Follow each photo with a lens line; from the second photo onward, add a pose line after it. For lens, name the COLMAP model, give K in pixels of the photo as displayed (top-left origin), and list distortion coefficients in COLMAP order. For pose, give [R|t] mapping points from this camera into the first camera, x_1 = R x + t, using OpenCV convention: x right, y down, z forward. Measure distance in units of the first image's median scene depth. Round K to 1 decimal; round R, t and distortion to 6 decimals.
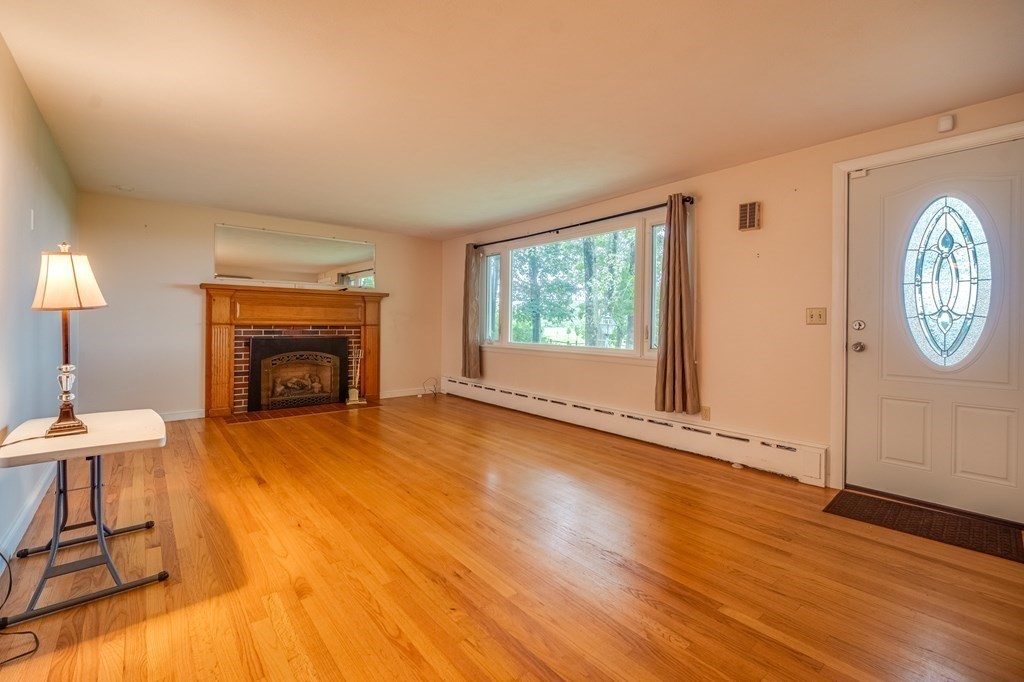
lens RADIAL K [[447.8, 0, 508.8], [0, 447.8, 325.8], [0, 0, 1]] dist [0.000348, -0.002849]
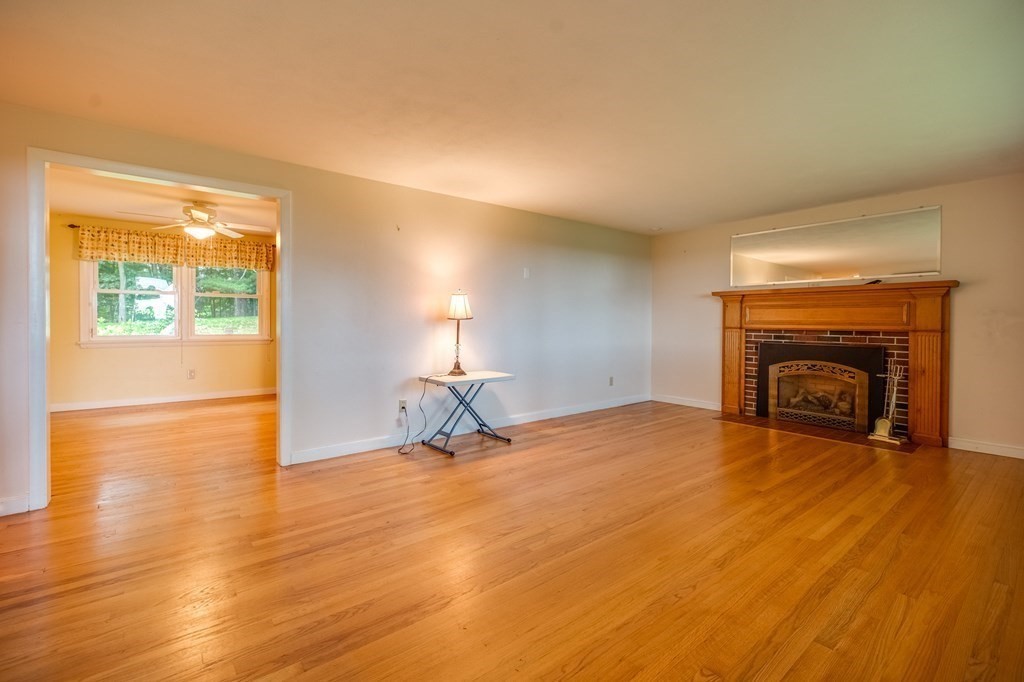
lens RADIAL K [[447.8, 0, 507.3], [0, 447.8, 325.2], [0, 0, 1]] dist [0.000348, -0.002849]
pose [[-0.027022, -0.003321, -0.999629, 0.401755], [-0.011825, 0.999926, -0.003002, -0.000865], [0.999565, 0.011740, -0.027059, 0.434266]]
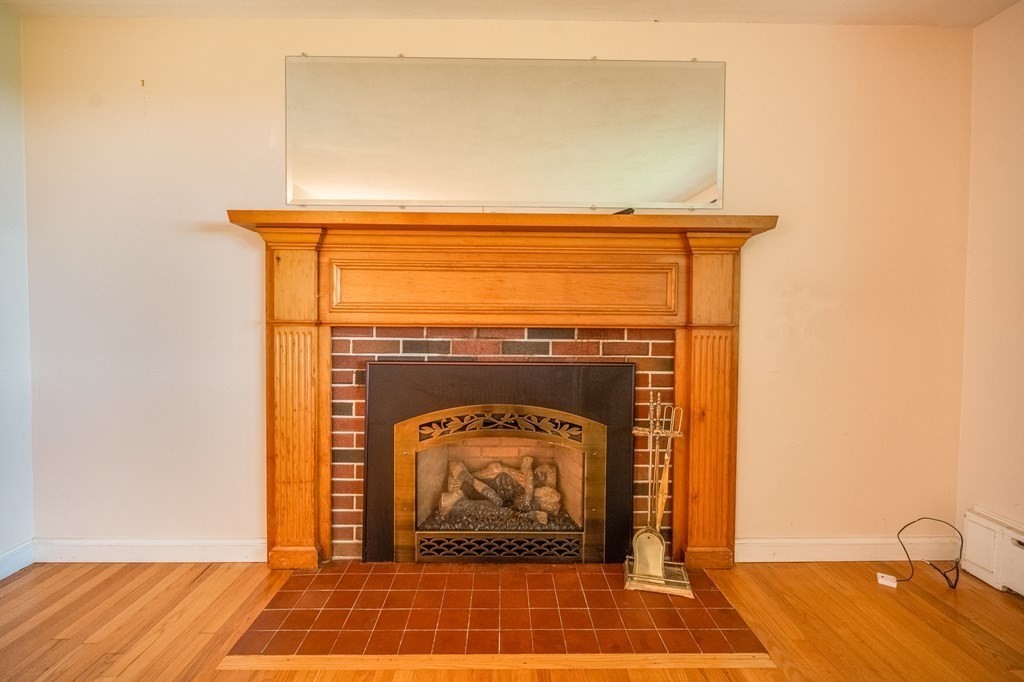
lens RADIAL K [[447.8, 0, 508.1], [0, 447.8, 325.5], [0, 0, 1]] dist [0.000348, -0.002849]
pose [[0.775207, 0.012338, -0.631587, -0.239595], [-0.003260, 0.999874, 0.015531, -0.007403], [0.631699, -0.009981, 0.775150, 0.733748]]
